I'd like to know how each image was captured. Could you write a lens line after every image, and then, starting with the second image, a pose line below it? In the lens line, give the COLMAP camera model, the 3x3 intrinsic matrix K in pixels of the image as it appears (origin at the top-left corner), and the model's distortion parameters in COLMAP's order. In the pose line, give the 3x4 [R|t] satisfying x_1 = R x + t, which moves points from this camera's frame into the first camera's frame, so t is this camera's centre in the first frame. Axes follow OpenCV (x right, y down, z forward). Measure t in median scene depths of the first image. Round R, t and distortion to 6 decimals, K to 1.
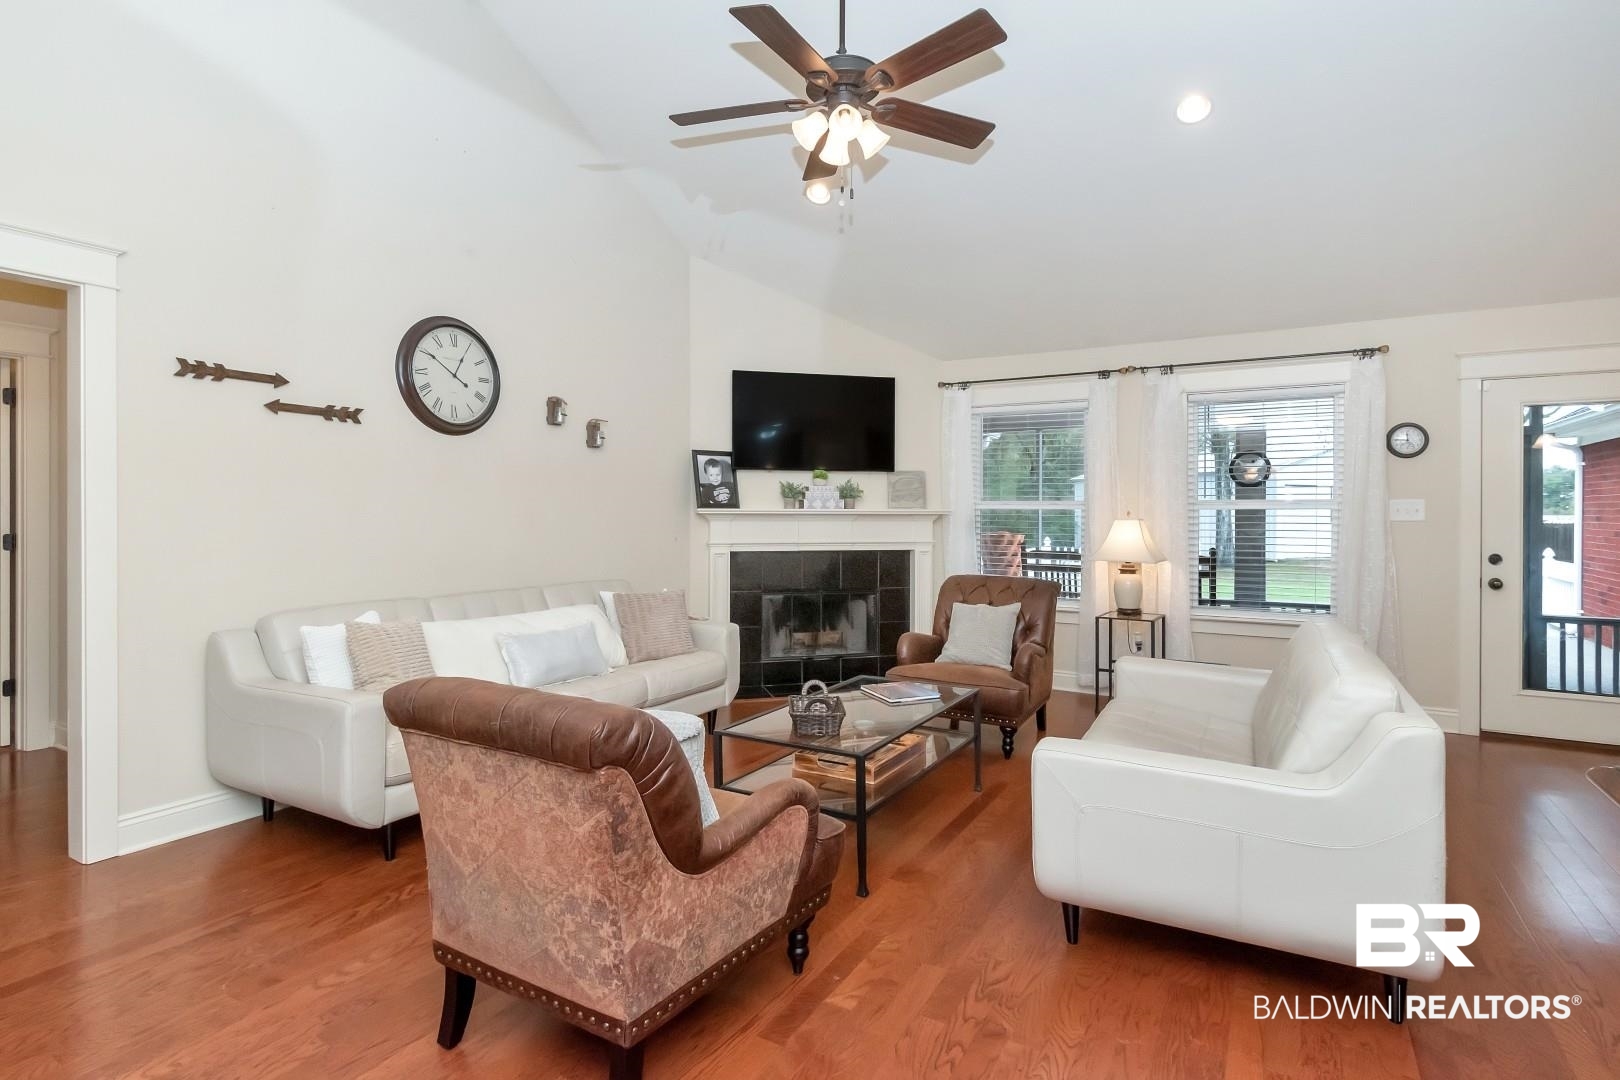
lens RADIAL K [[805.9, 0, 809.6], [0, 805.9, 512.6], [0, 0, 1]] dist [0.002020, 0.000197]
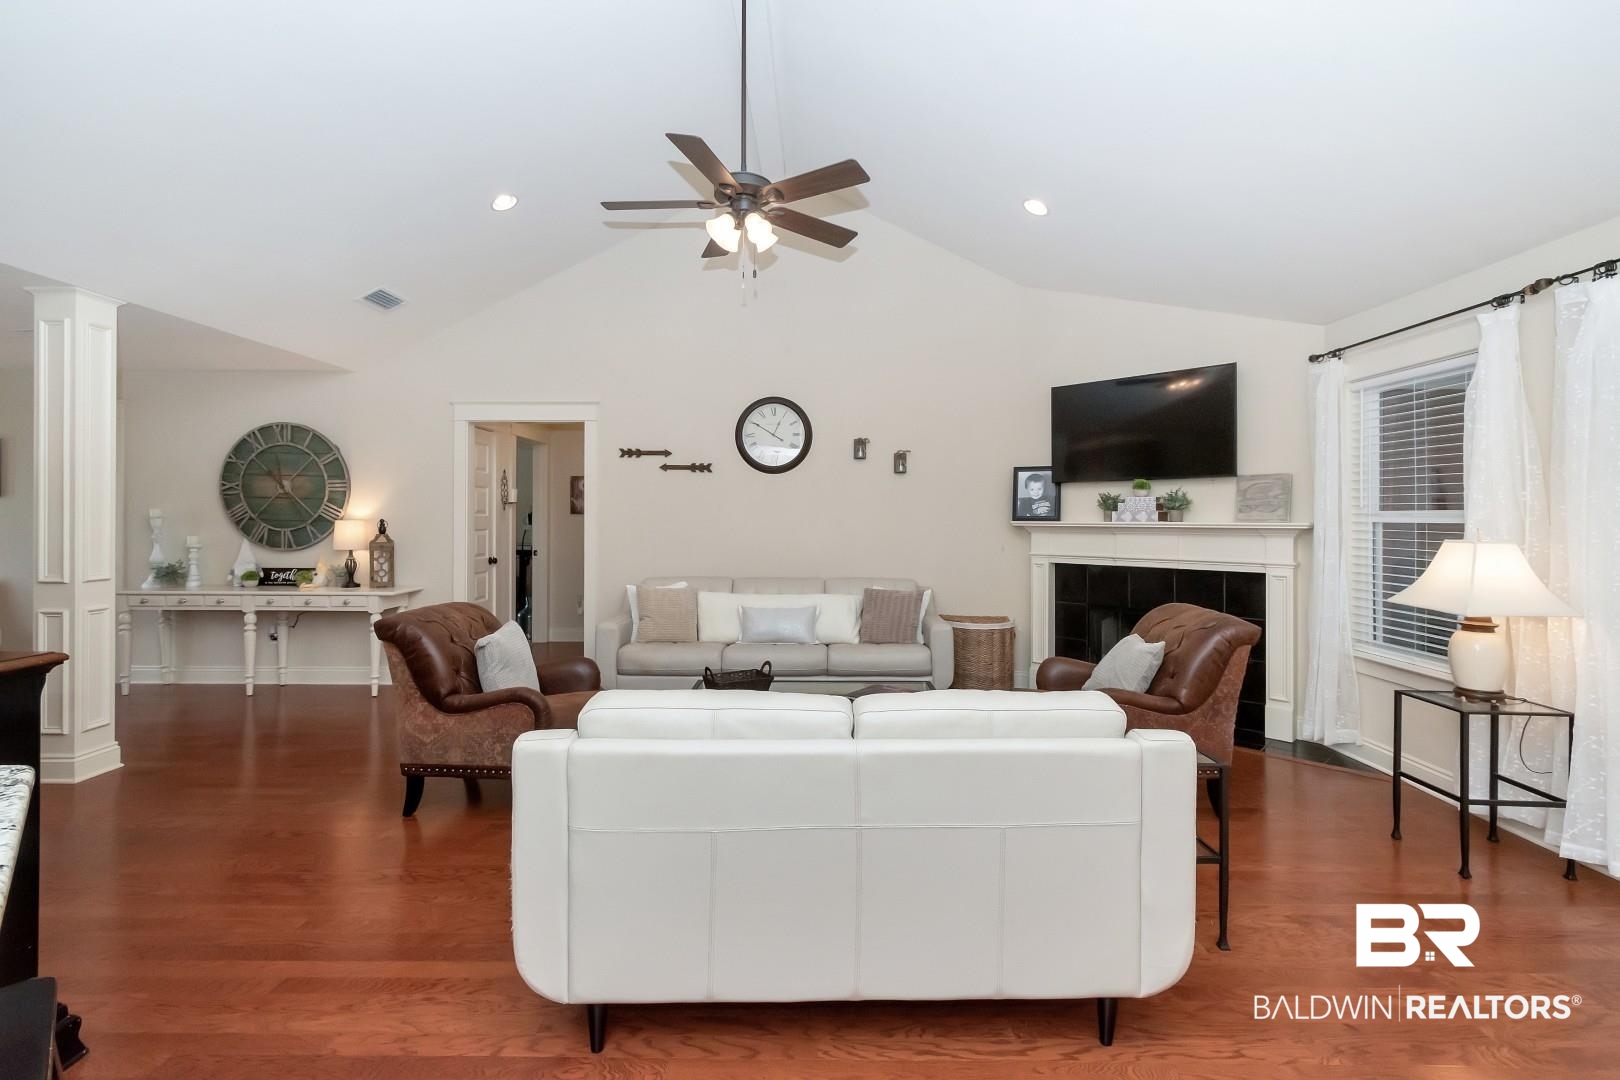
lens RADIAL K [[733.1, 0, 809.3], [0, 733.1, 517.2], [0, 0, 1]] dist [-0.001850, -0.000395]
pose [[0.505144, -0.004226, -0.863025, 0.565164], [-0.000044, 0.999988, -0.004923, -0.005894], [0.863035, 0.002525, 0.505137, 0.263089]]
